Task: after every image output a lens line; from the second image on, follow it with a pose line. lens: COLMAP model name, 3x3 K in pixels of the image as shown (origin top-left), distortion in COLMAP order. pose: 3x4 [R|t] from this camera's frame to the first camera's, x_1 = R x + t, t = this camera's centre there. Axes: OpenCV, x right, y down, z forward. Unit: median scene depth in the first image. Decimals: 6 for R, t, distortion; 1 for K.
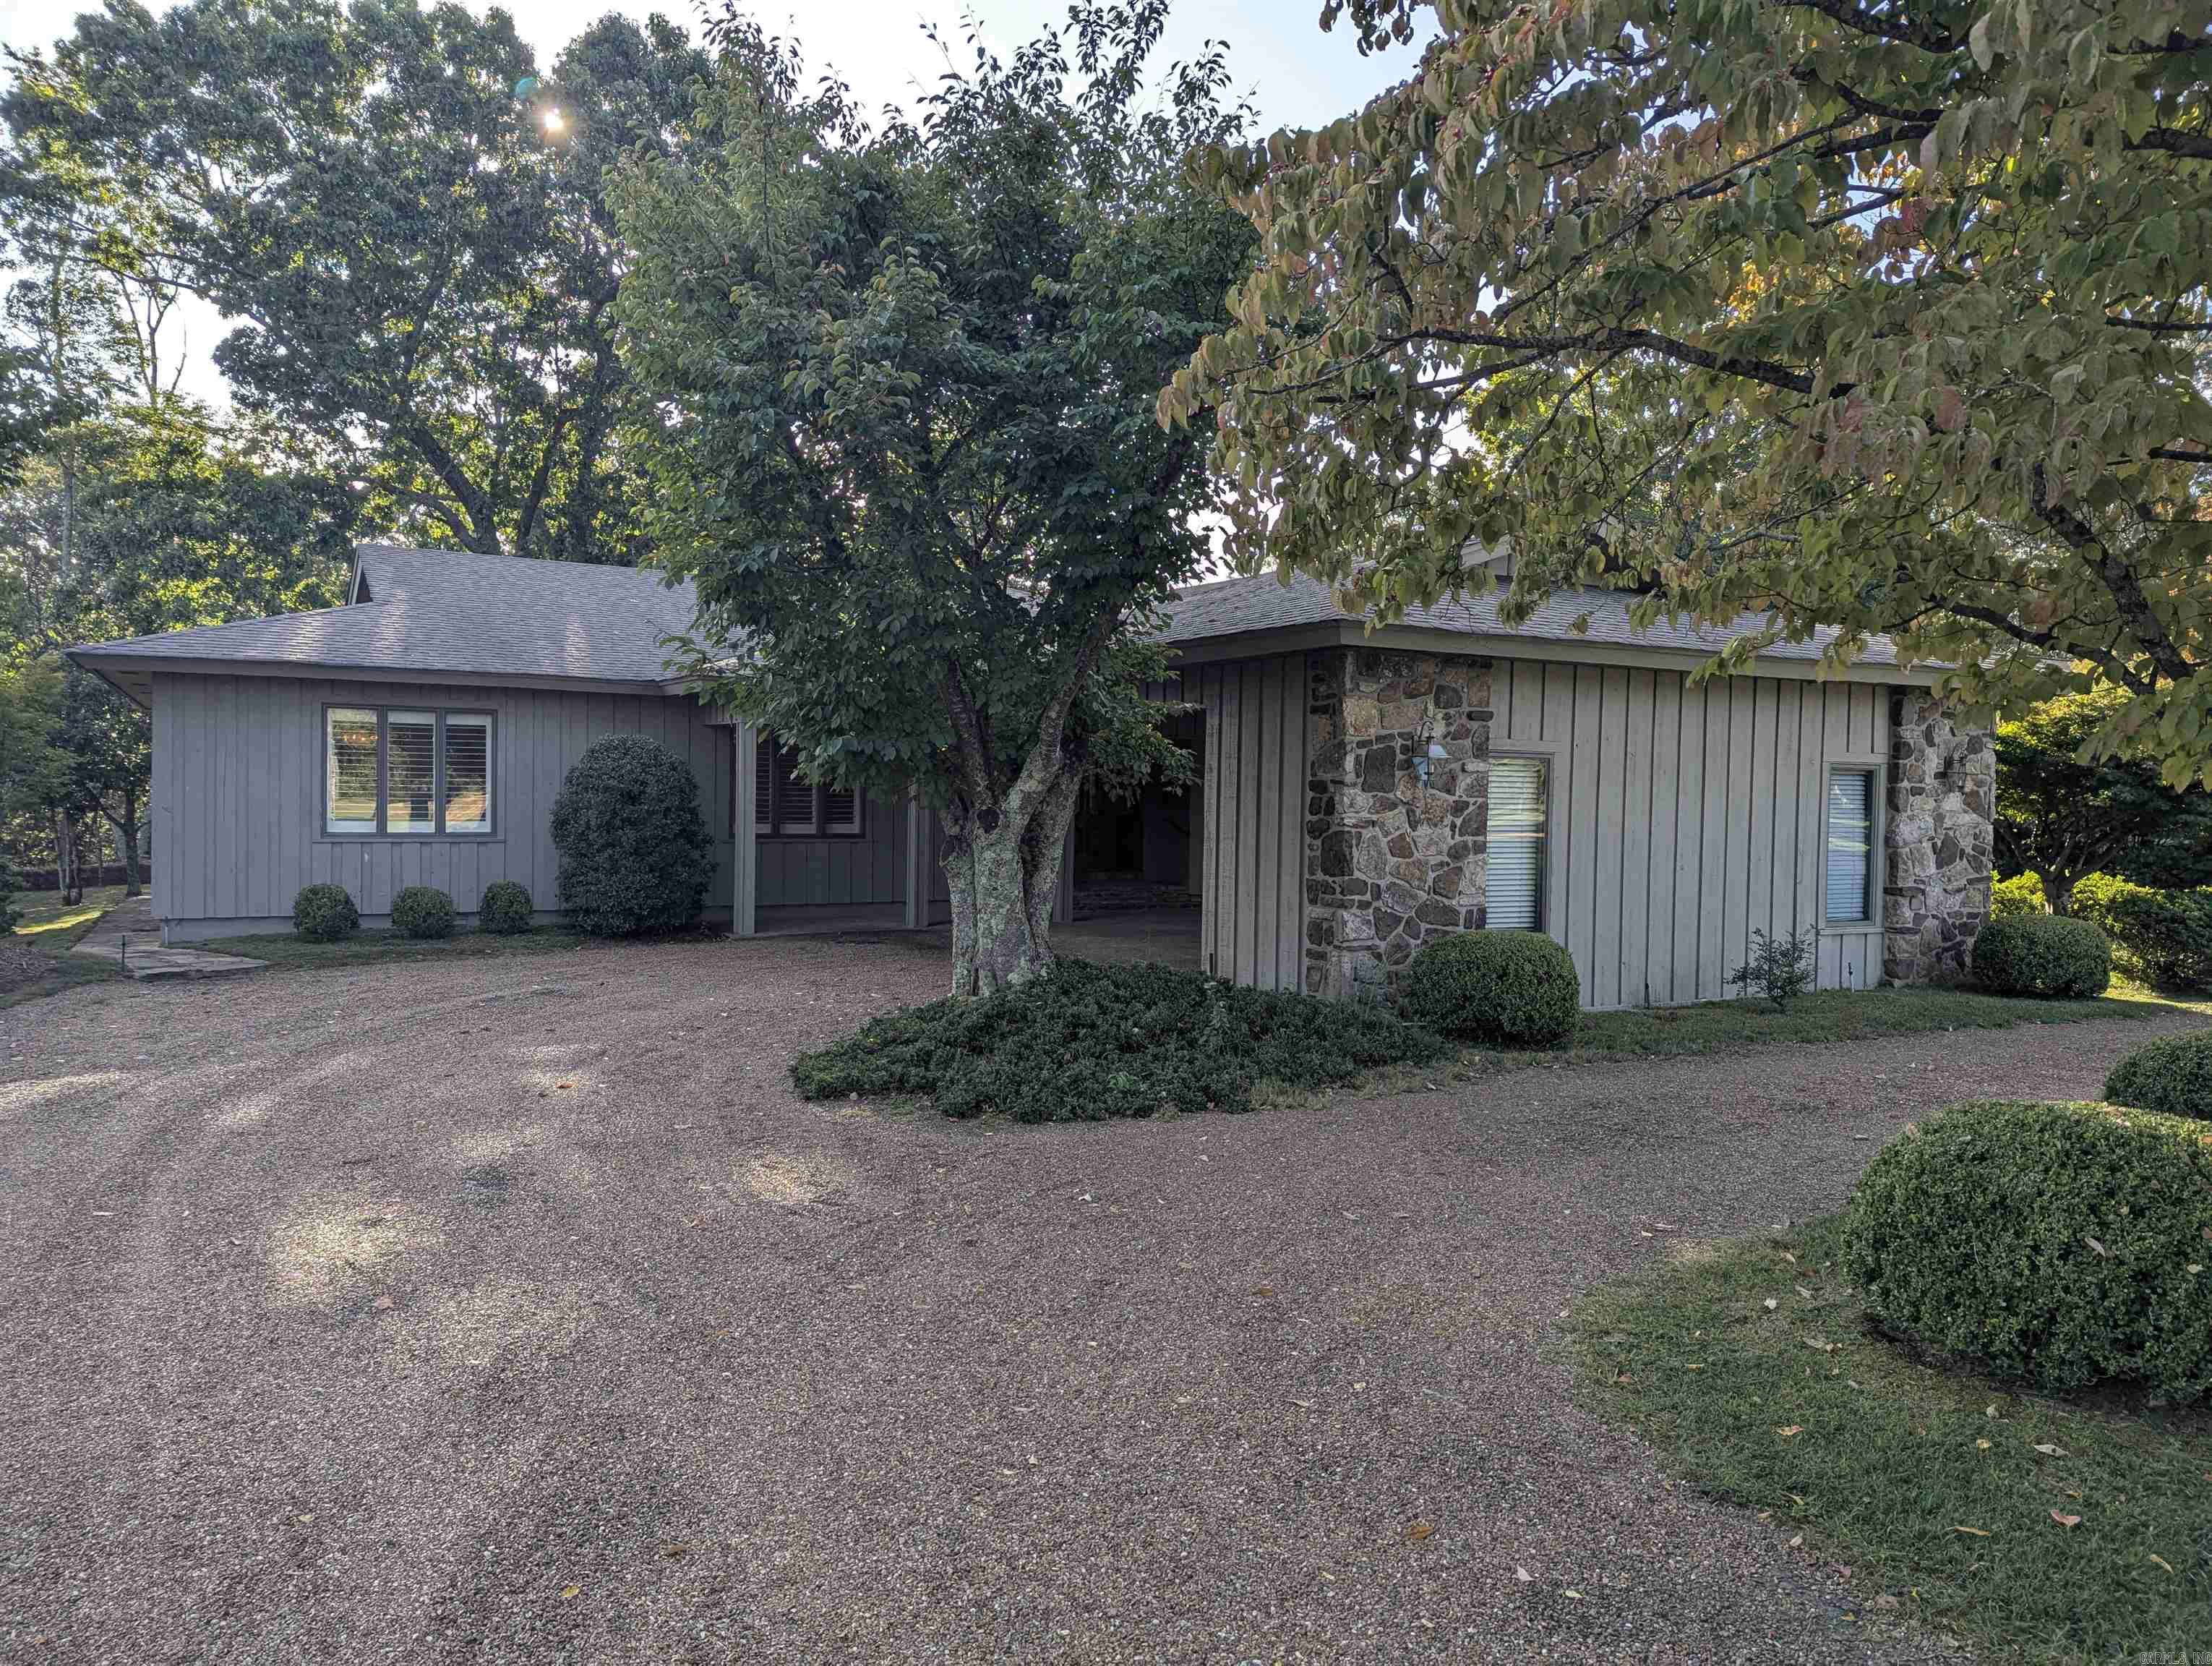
lens RADIAL K [[1556.2, 0, 1106.5], [0, 1556.2, 840.2], [0, 0, 1]] dist [0.056109, -0.041998]
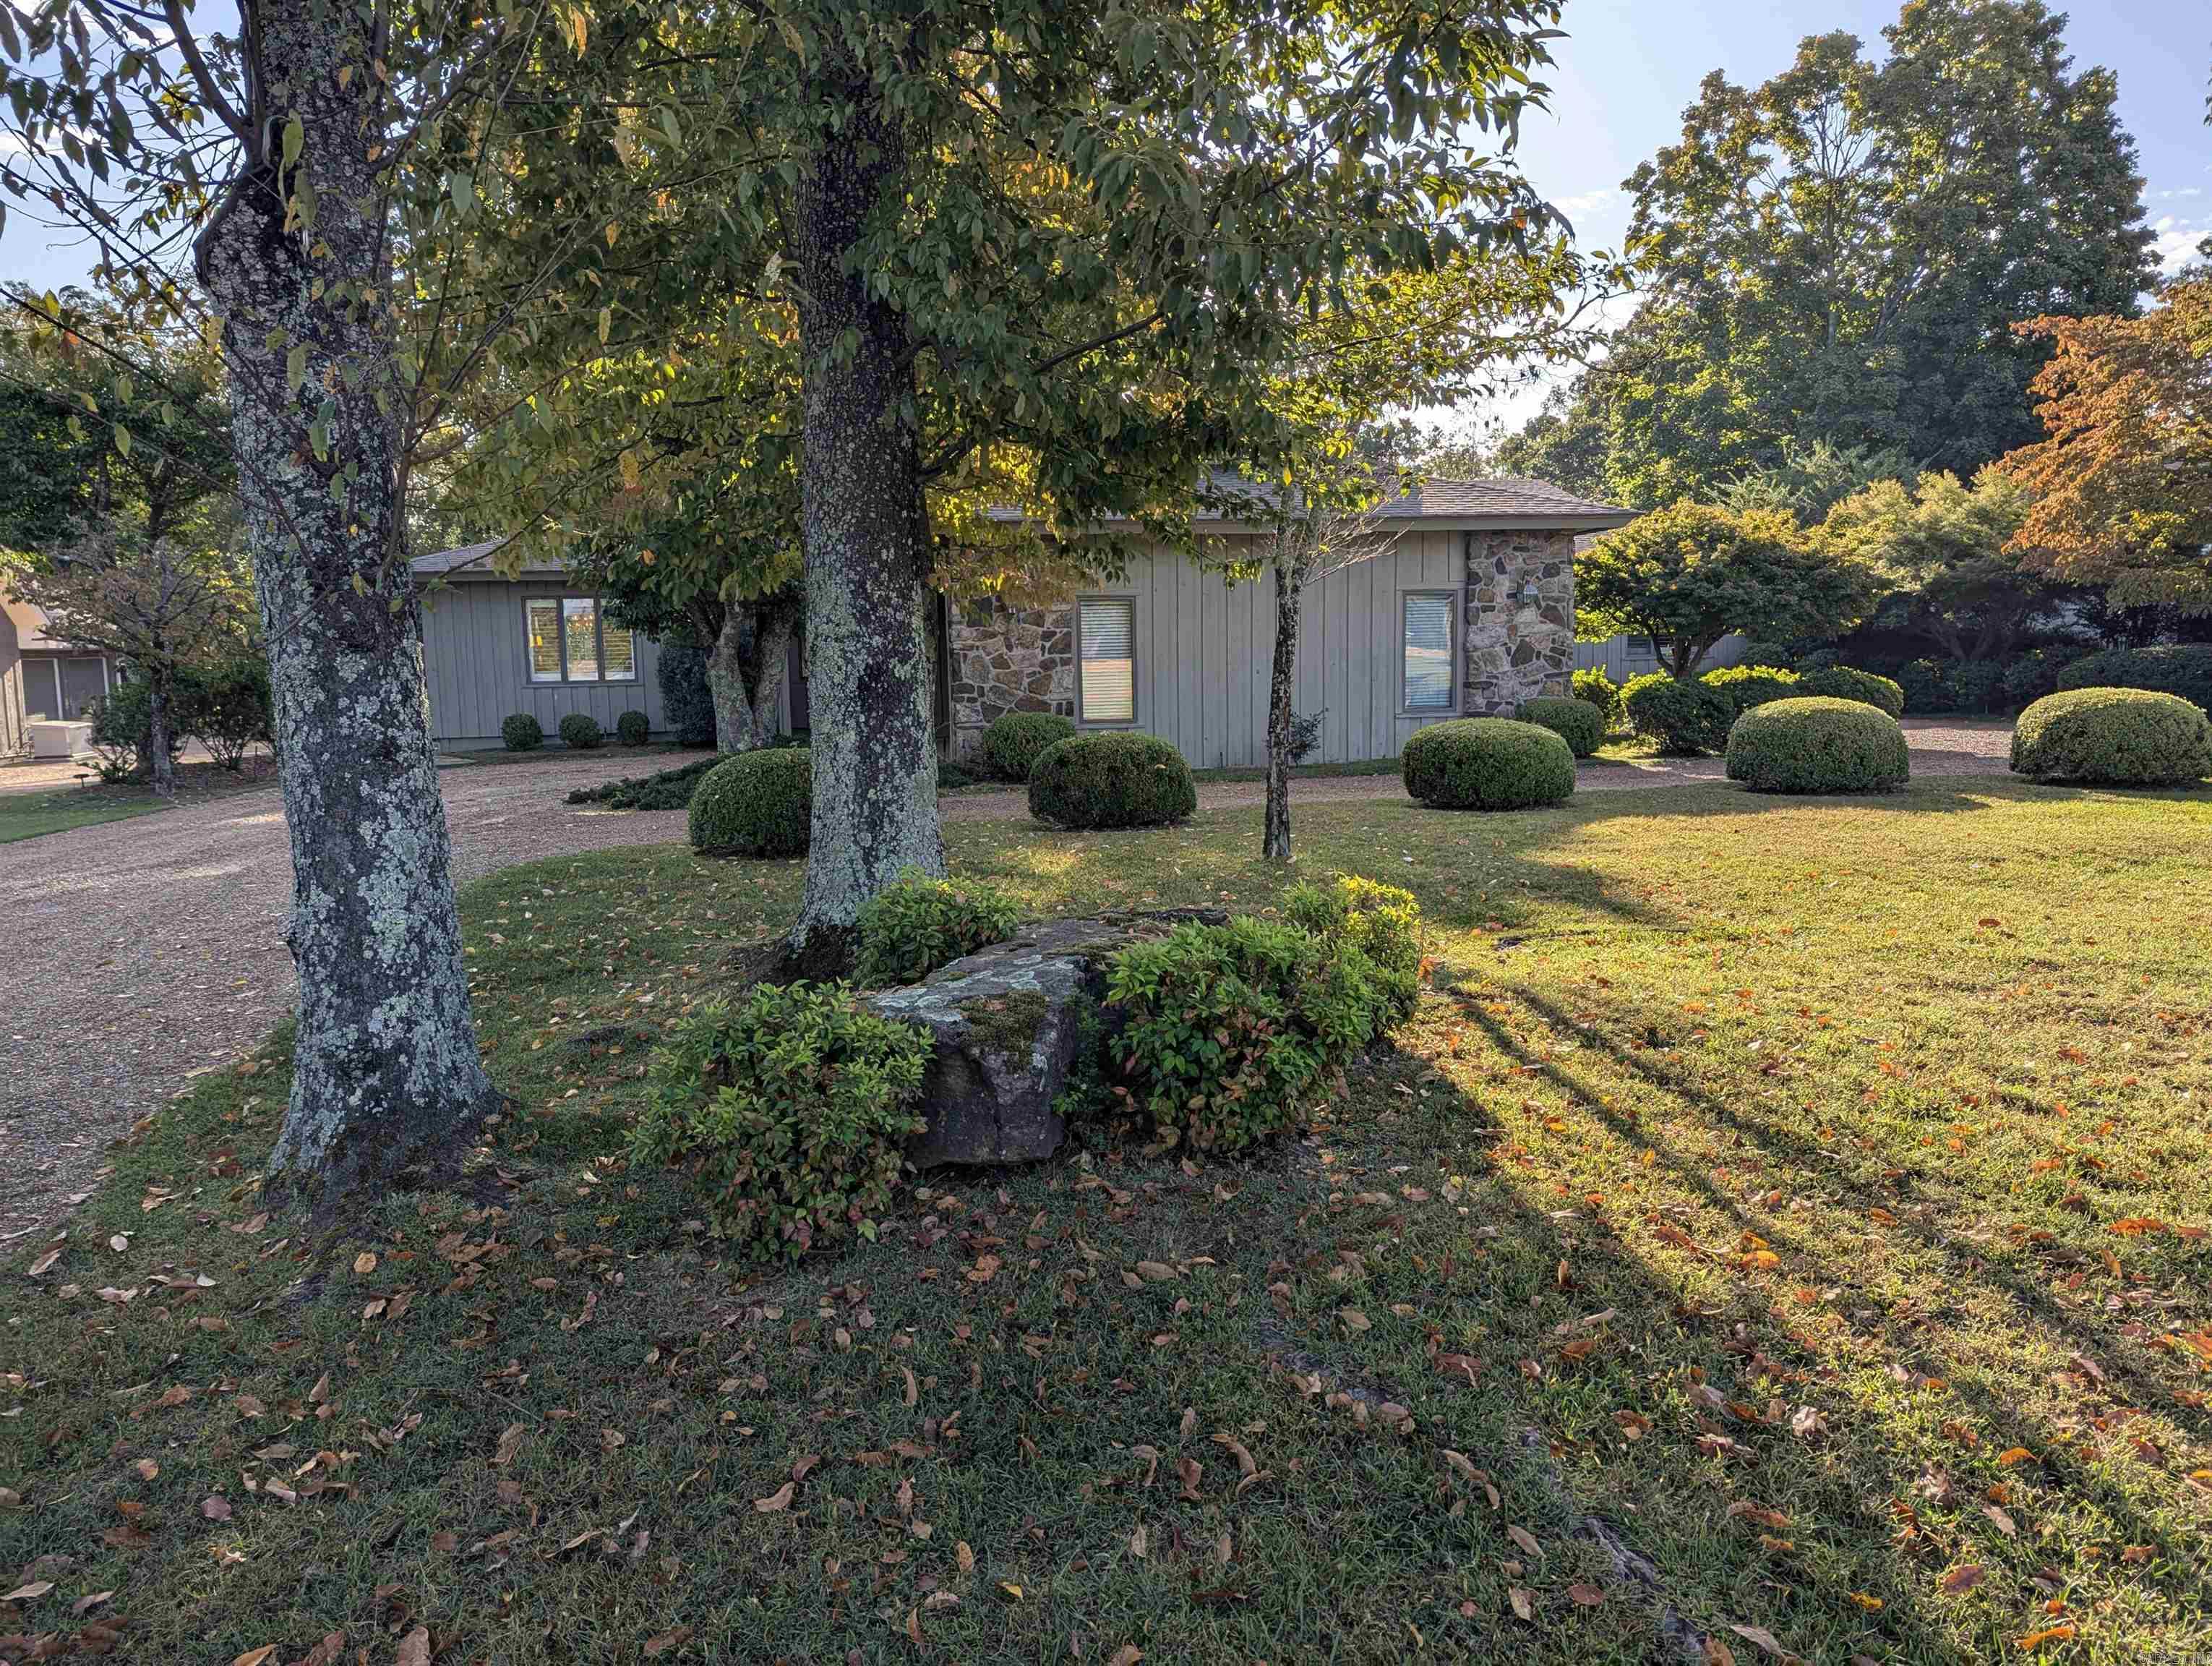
lens RADIAL K [[1556.2, 0, 1103.8], [0, 1556.2, 836.1], [0, 0, 1]] dist [0.056109, -0.041998]
pose [[0.955954, -0.002532, -0.293505, 0.588451], [0.029470, 0.995738, 0.087396, 0.035059], [0.292032, -0.092196, 0.951954, -0.370659]]
